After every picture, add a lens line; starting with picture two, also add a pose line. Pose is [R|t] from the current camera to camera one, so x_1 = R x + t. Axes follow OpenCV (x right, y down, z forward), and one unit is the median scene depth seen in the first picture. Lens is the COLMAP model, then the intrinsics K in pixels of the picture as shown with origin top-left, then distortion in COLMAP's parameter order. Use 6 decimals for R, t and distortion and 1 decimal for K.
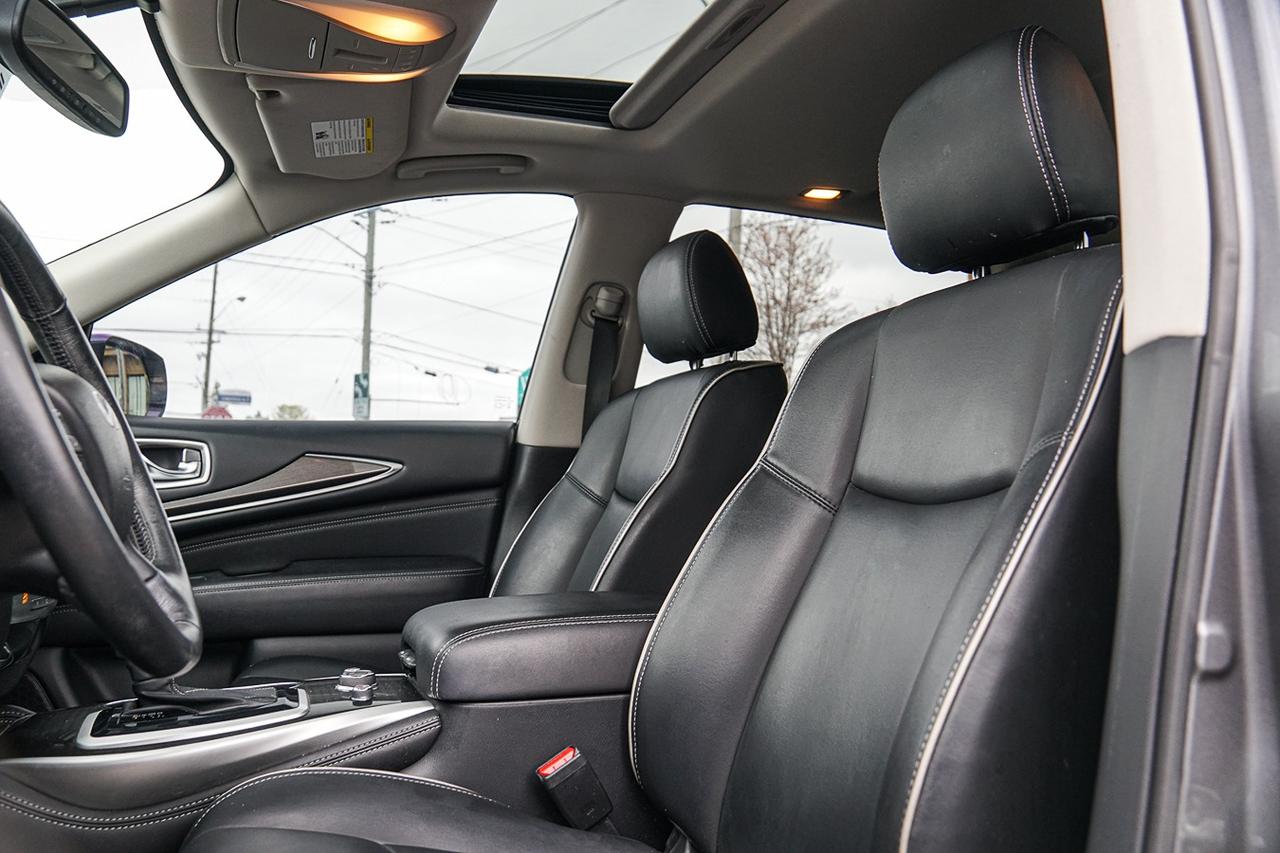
lens RADIAL K [[1140.5, 0, 640.0], [0, 1140.5, 426.5], [0, 0, 1]] dist [-0.103803, 0.143734]
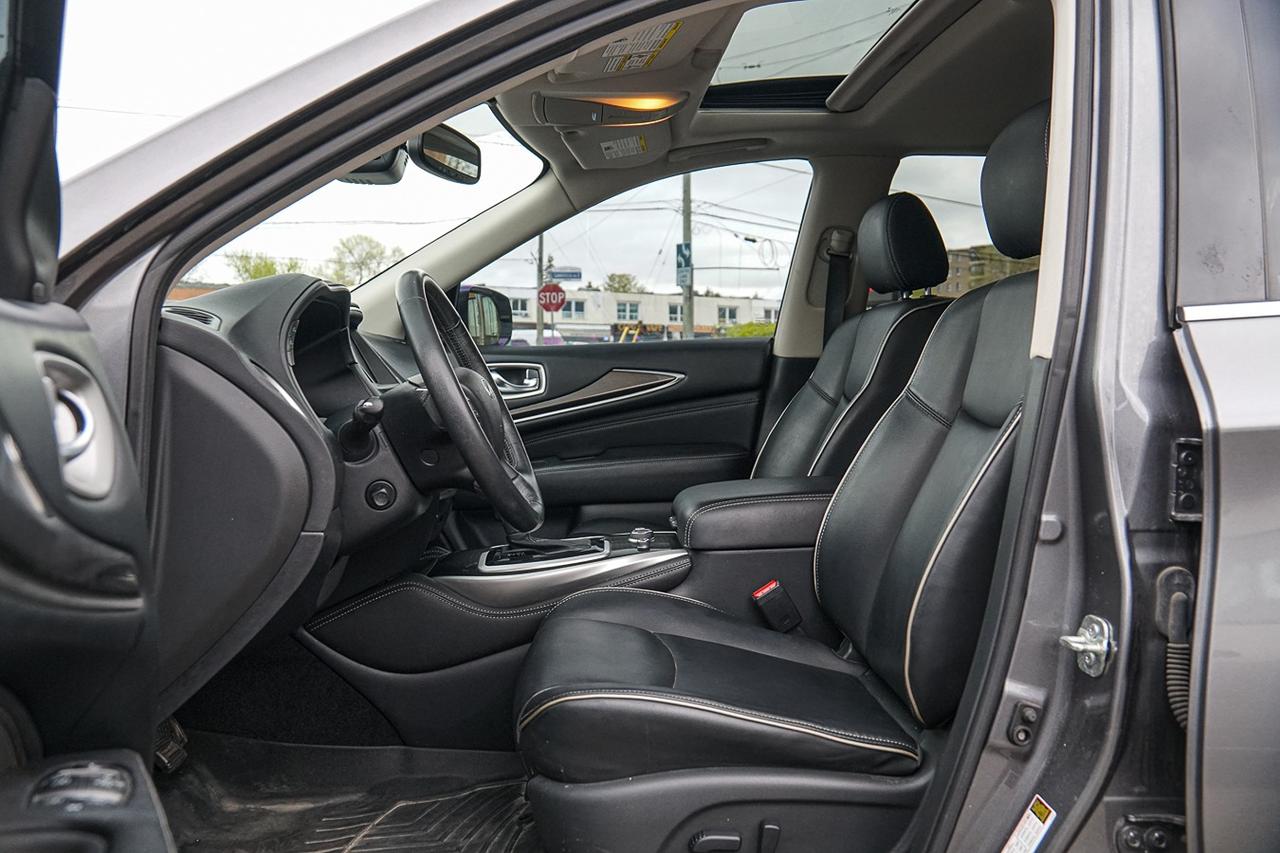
lens RADIAL K [[1154.1, 0, 640.0], [0, 1154.1, 426.5], [0, 0, 1]] dist [-0.004033, -0.000331]
pose [[0.959182, -0.006613, -0.282712, 0.134336], [0.041400, 0.992239, 0.117254, -0.074581], [0.279742, -0.124172, 0.952011, -0.334357]]
